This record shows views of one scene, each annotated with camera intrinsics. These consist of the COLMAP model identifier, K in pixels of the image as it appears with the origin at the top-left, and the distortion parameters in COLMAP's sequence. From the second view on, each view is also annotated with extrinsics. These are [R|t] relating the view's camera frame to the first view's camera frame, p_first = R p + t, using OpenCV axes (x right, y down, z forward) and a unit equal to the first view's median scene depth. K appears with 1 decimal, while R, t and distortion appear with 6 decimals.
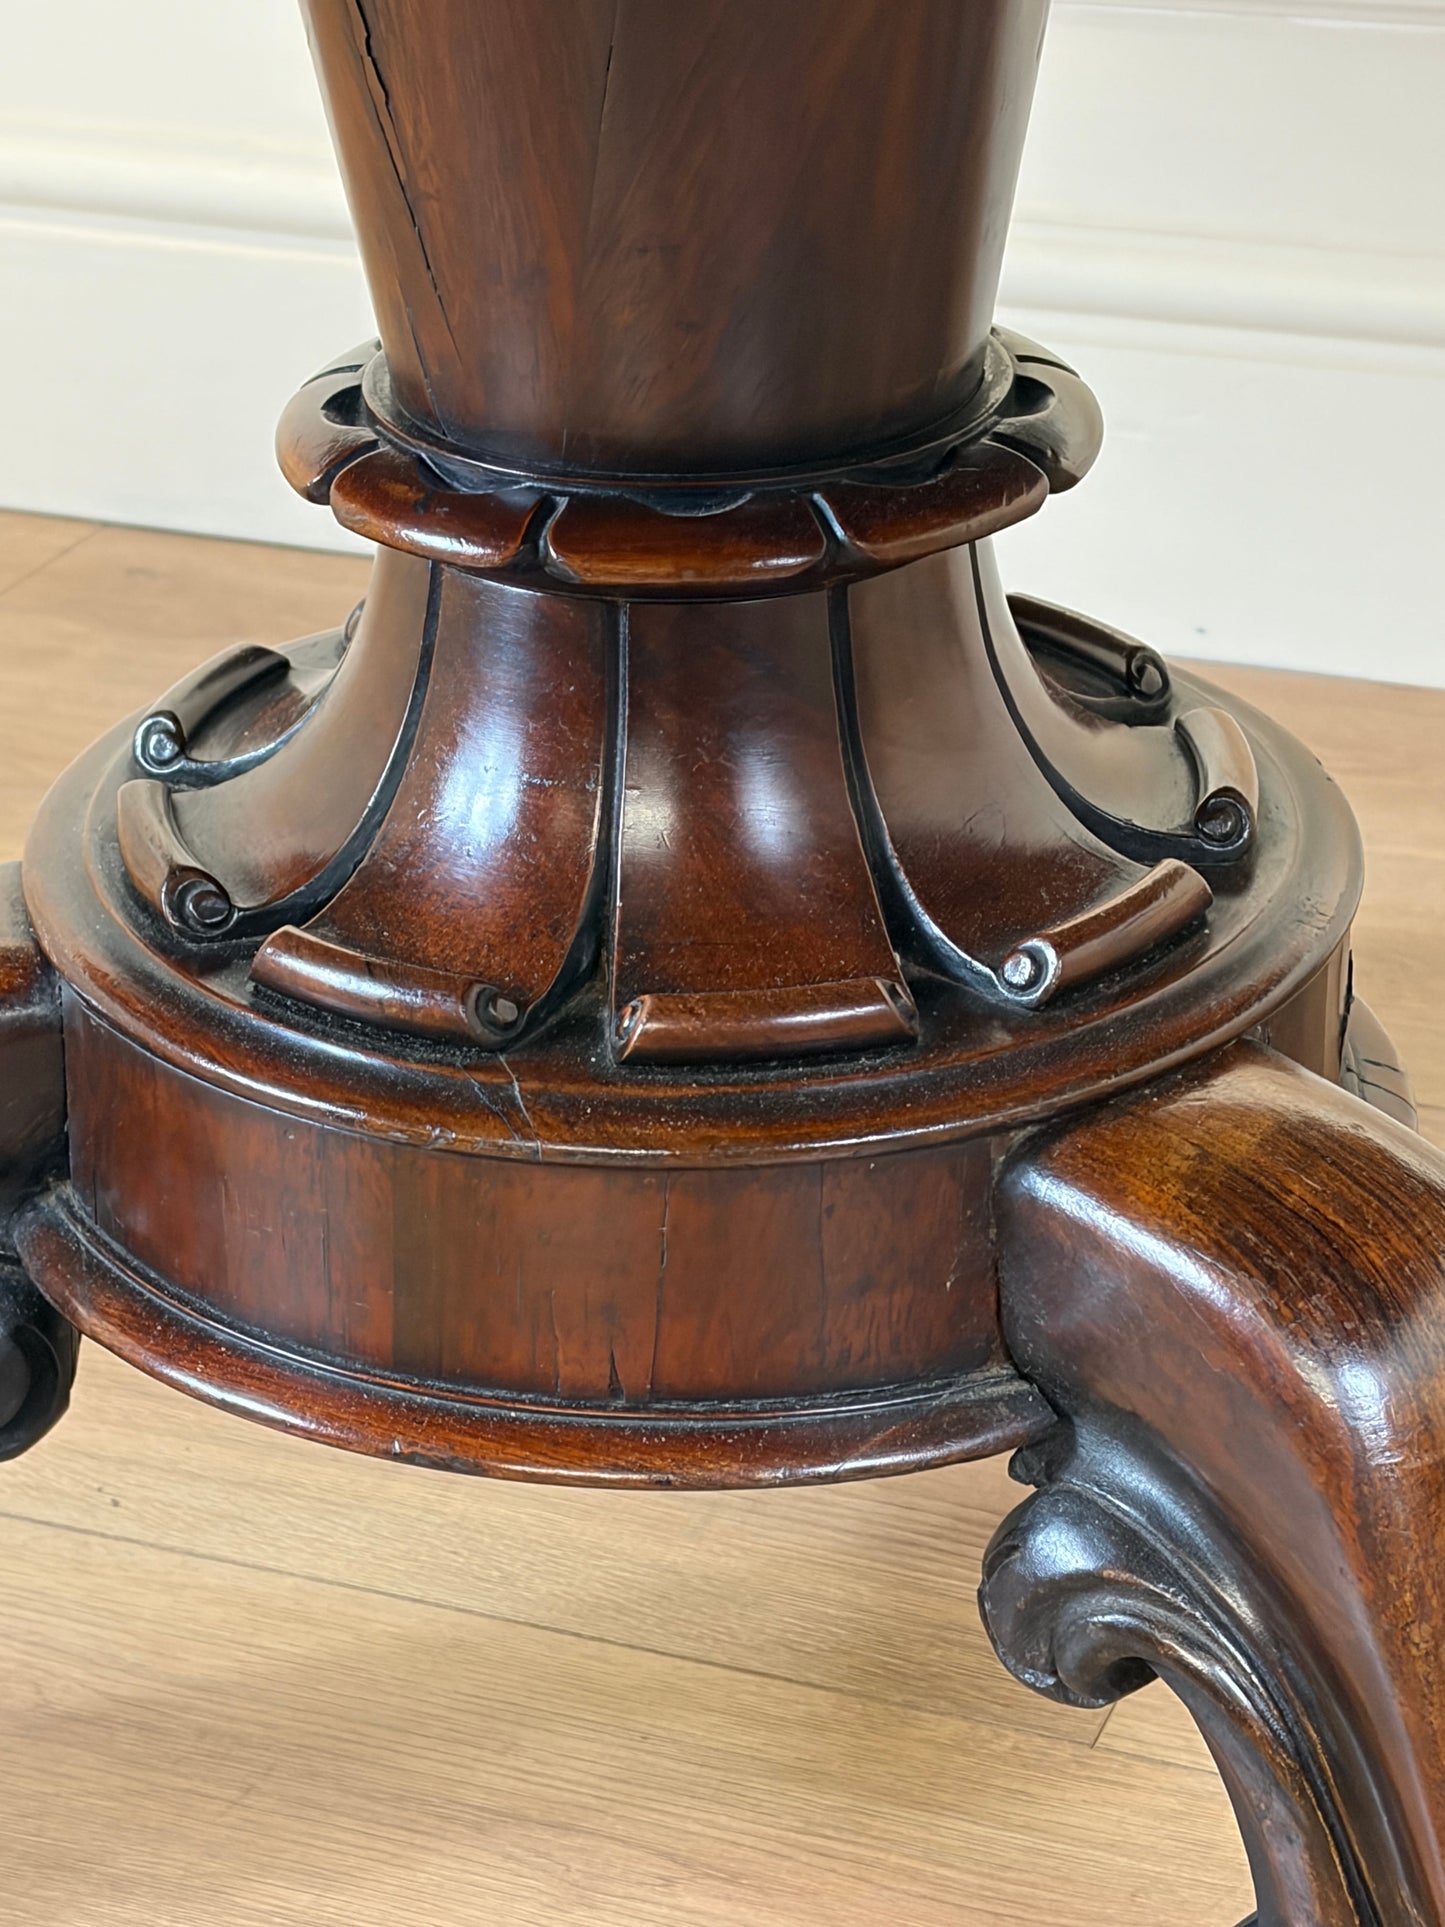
lens RADIAL K [[4268.2, 0, 685.9], [0, 4268.2, 1017.4], [0, 0, 1]] dist [0.222187, 0.000000]
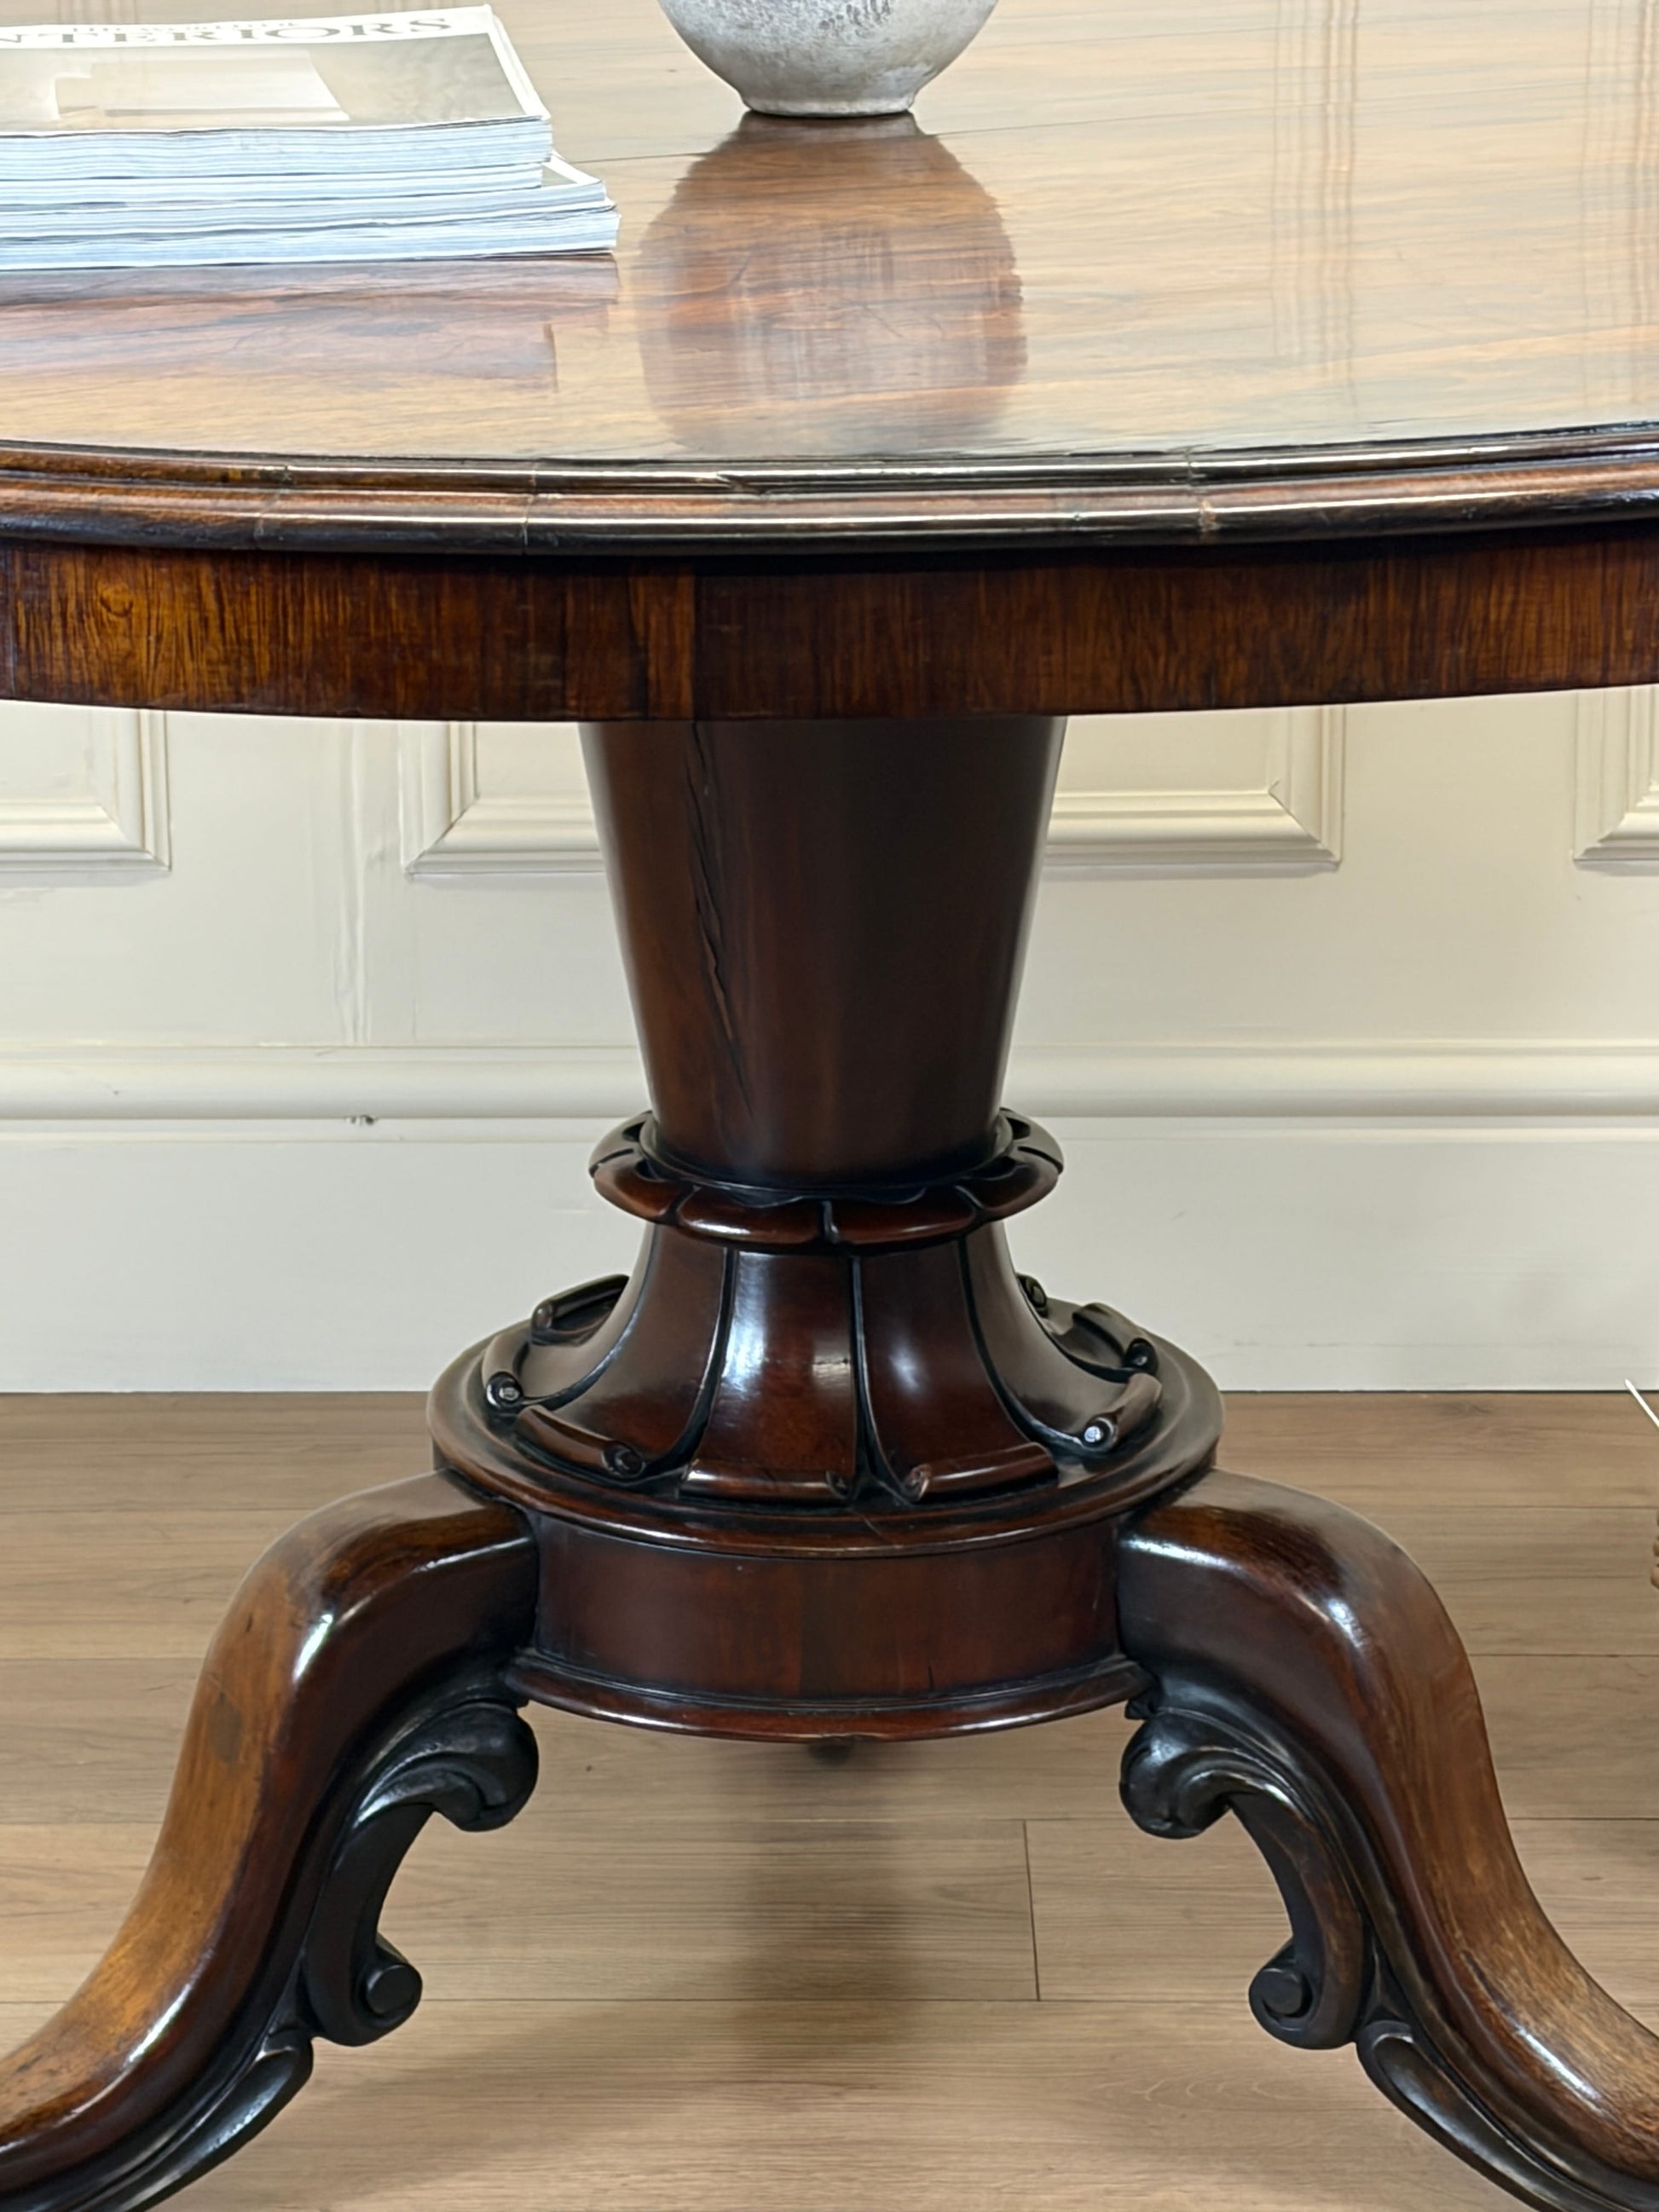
lens RADIAL K [[6689.7, 0, 762.6], [0, 6689.7, 1140.7], [0, 0, 1]] dist [0.247313, 0.000000]
pose [[0.936032, -0.094677, 0.338941, -1.000501], [0.150070, 0.978556, -0.141096, 0.245638], [-0.318314, 0.182935, 0.930167, -1.611627]]
